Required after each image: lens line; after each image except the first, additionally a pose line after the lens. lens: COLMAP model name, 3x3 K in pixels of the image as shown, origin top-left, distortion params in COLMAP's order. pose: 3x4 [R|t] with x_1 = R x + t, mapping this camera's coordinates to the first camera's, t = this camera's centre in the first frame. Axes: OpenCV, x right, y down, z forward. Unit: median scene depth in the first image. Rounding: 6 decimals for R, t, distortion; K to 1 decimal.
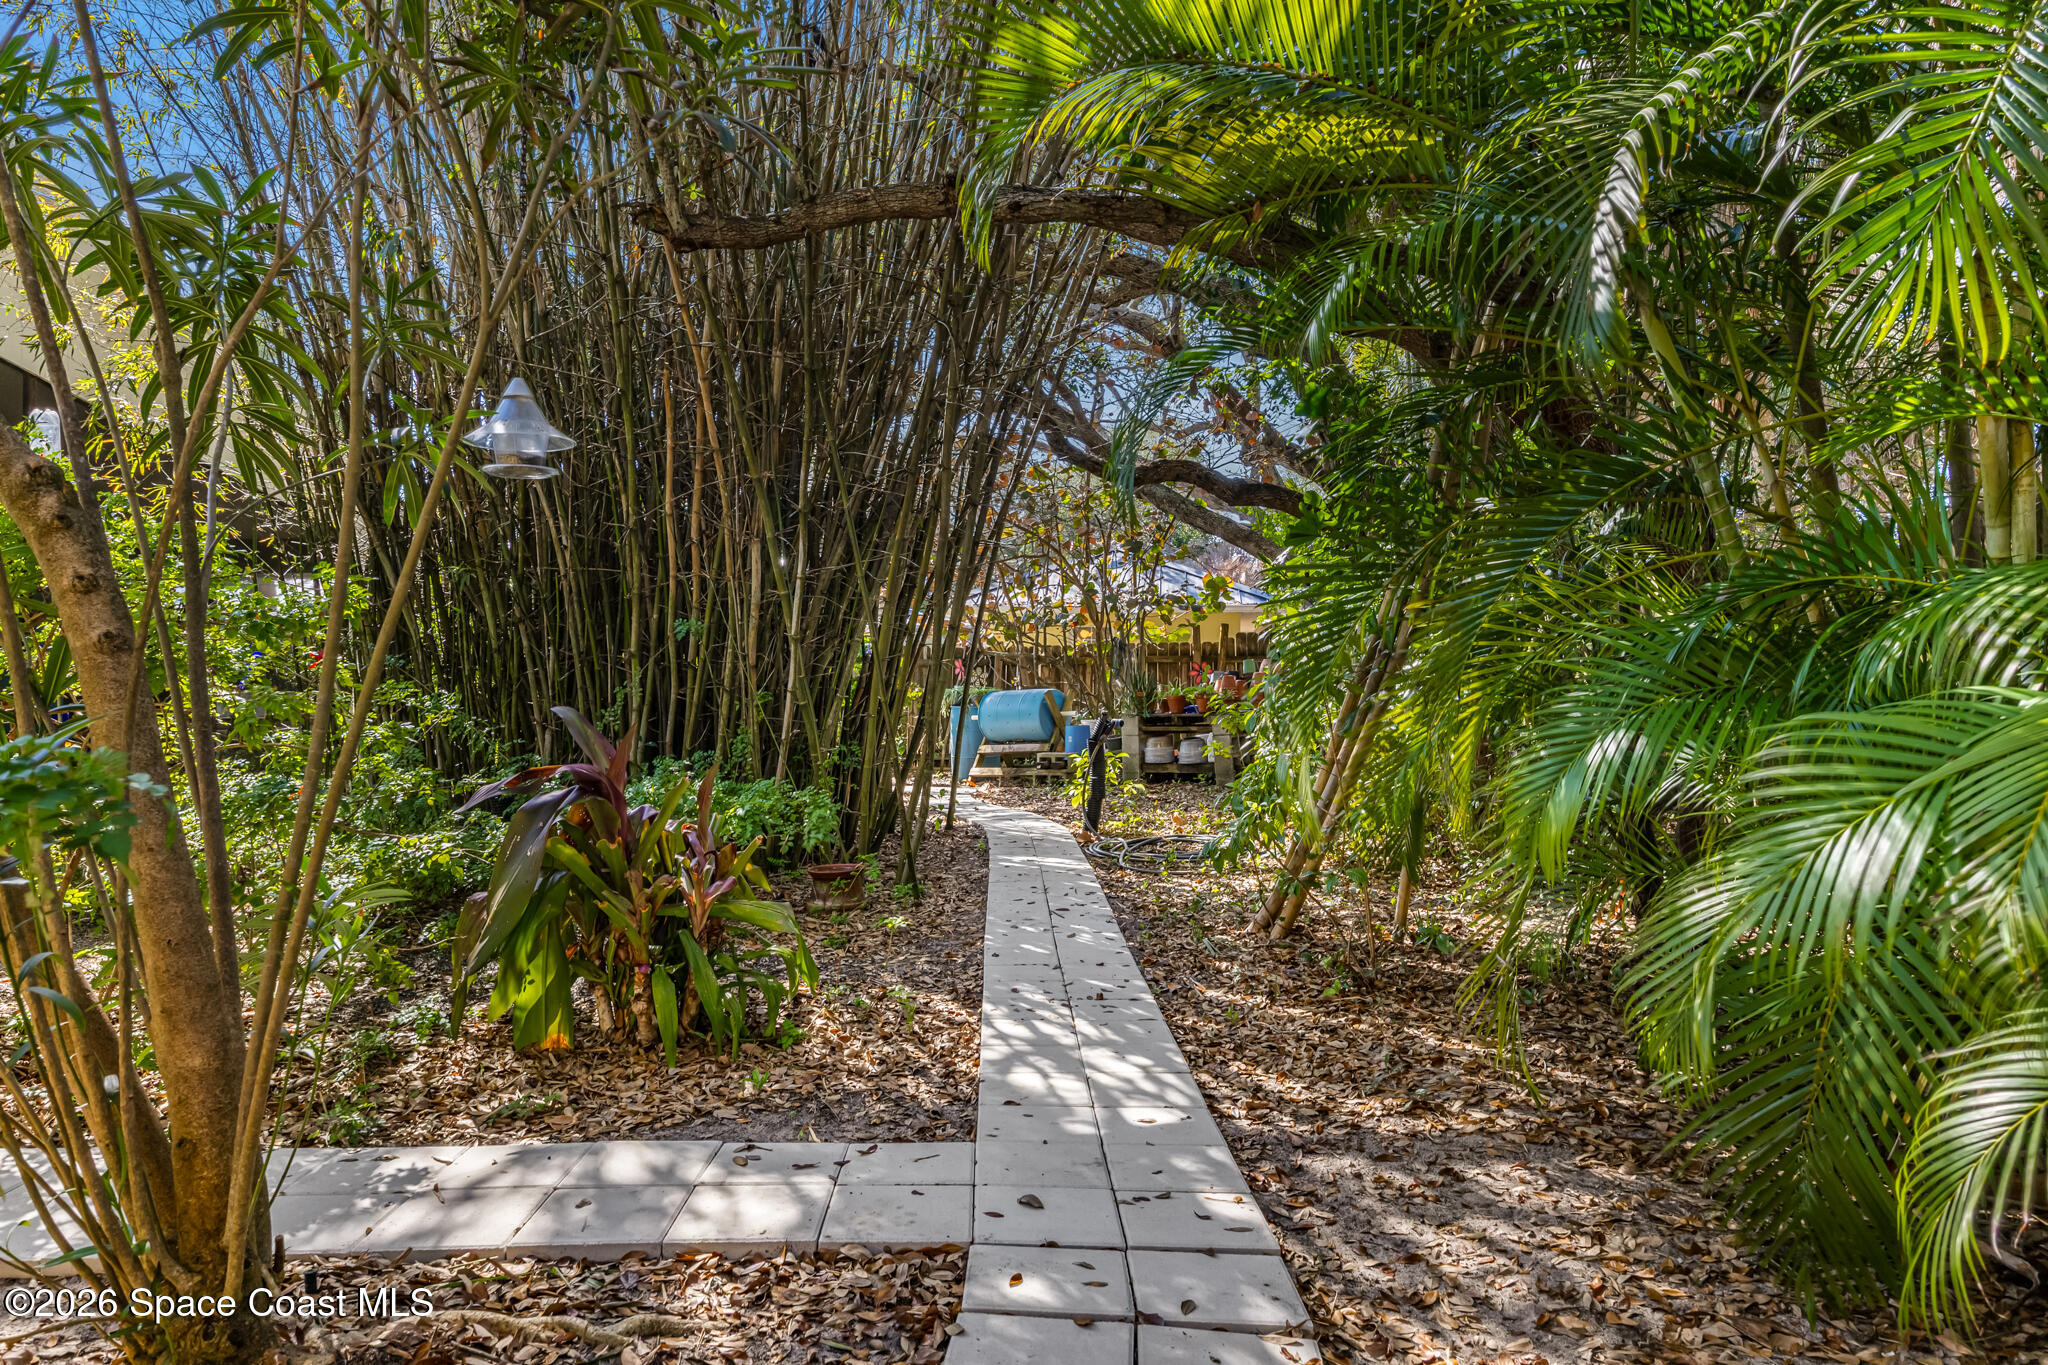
lens RADIAL K [[1382.1, 0, 1024.7], [0, 1382.1, 674.8], [0, 0, 1]] dist [-0.004042, 0.003335]
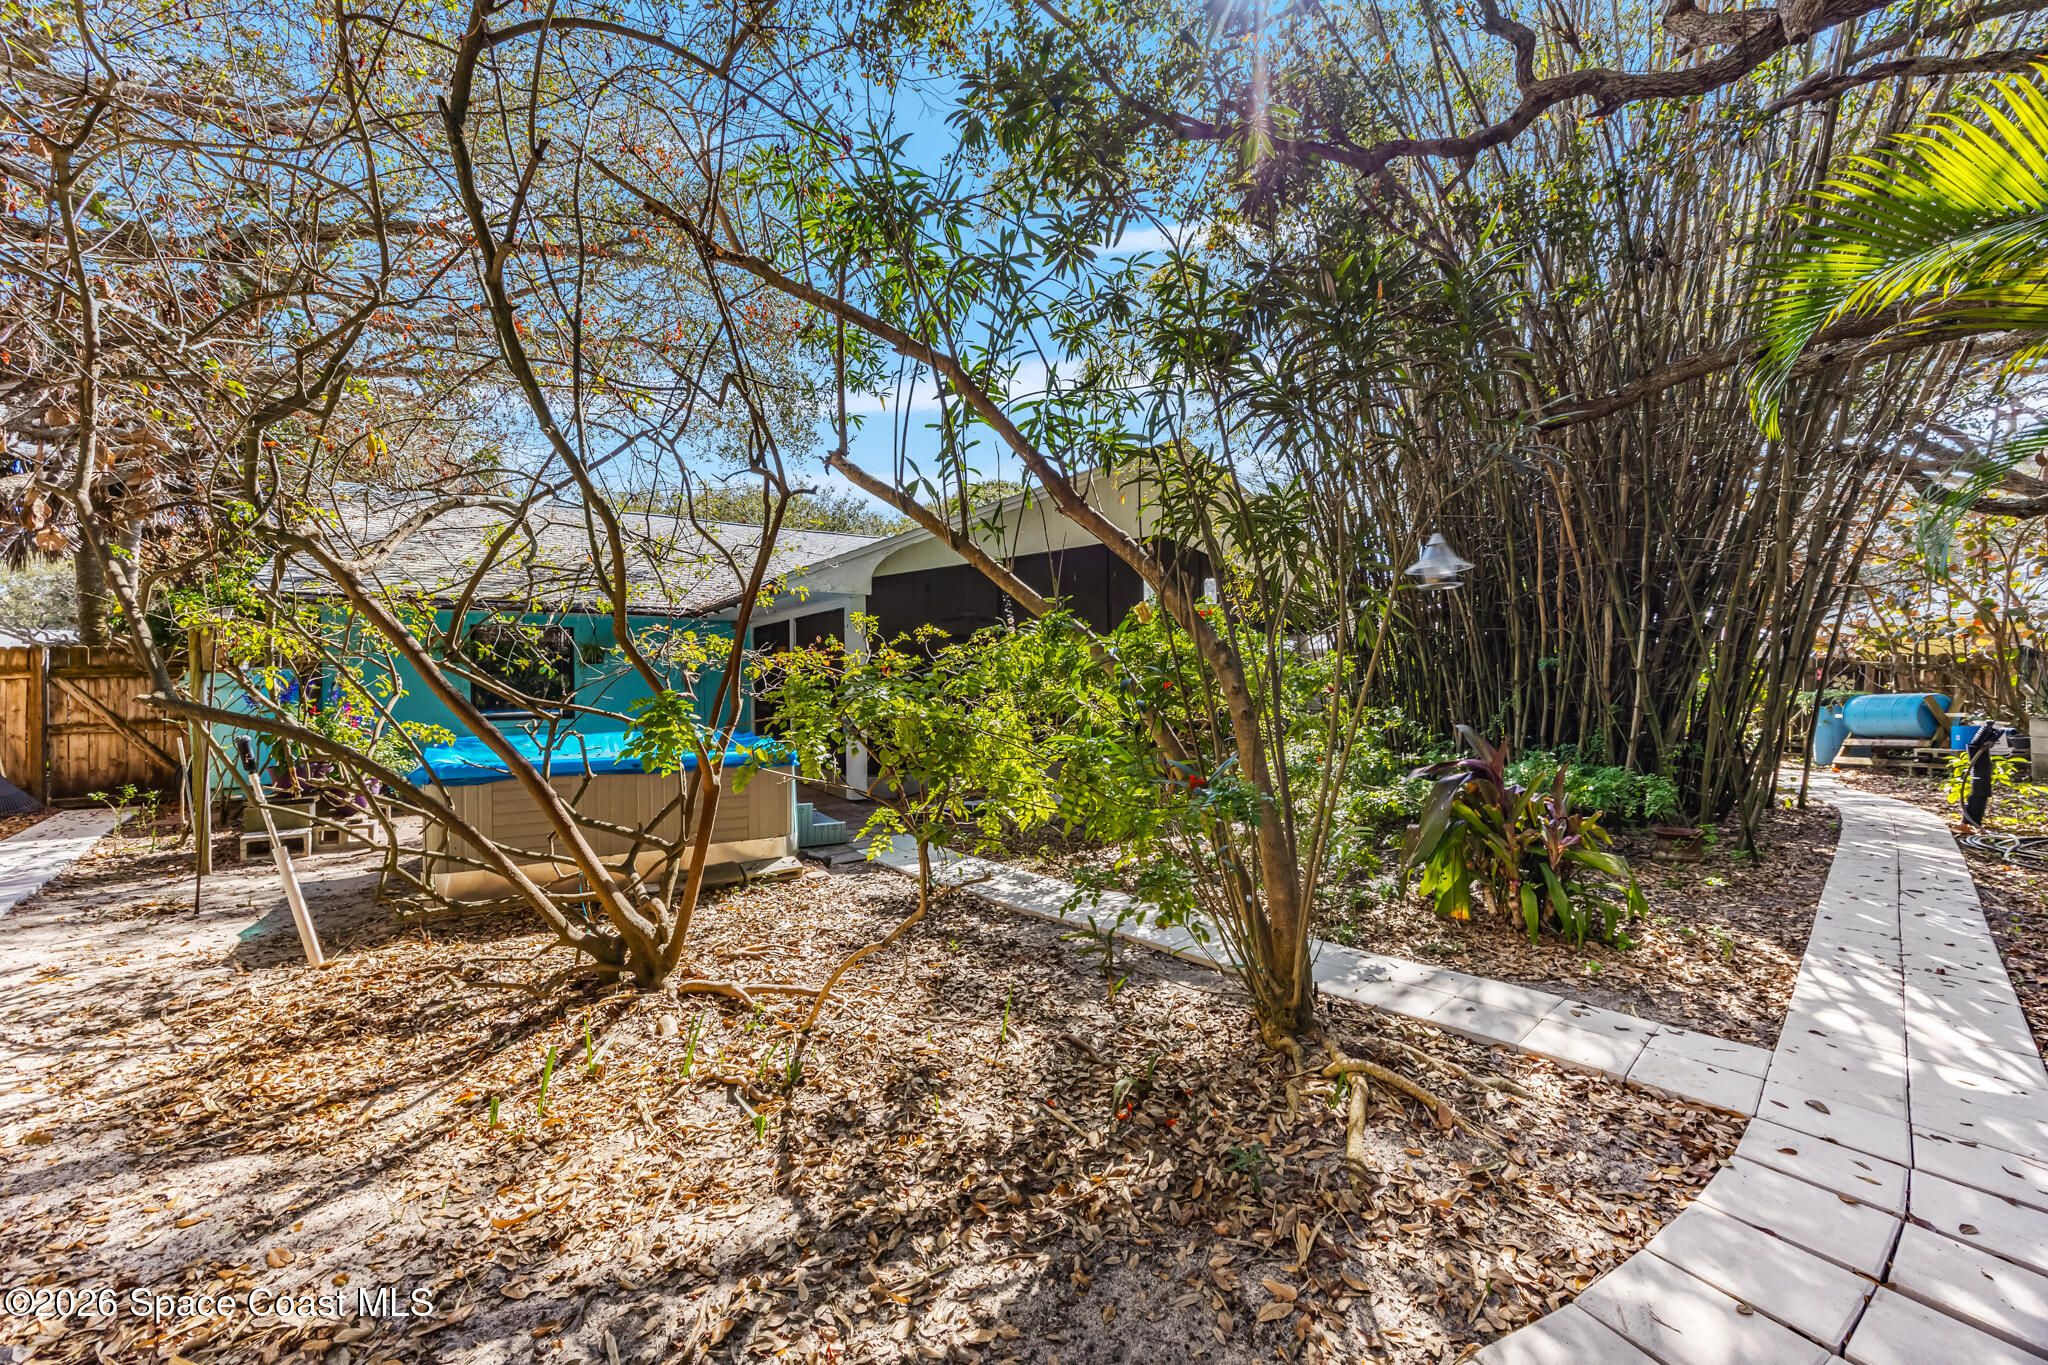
lens RADIAL K [[796.6, 0, 1018.9], [0, 796.6, 672.9], [0, 0, 1]] dist [-0.001581, 0.000650]
pose [[0.663975, -0.007570, -0.747716, 0.048136], [0.005640, 0.999971, -0.005116, -0.039926], [0.747733, -0.000820, 0.663999, -0.096759]]
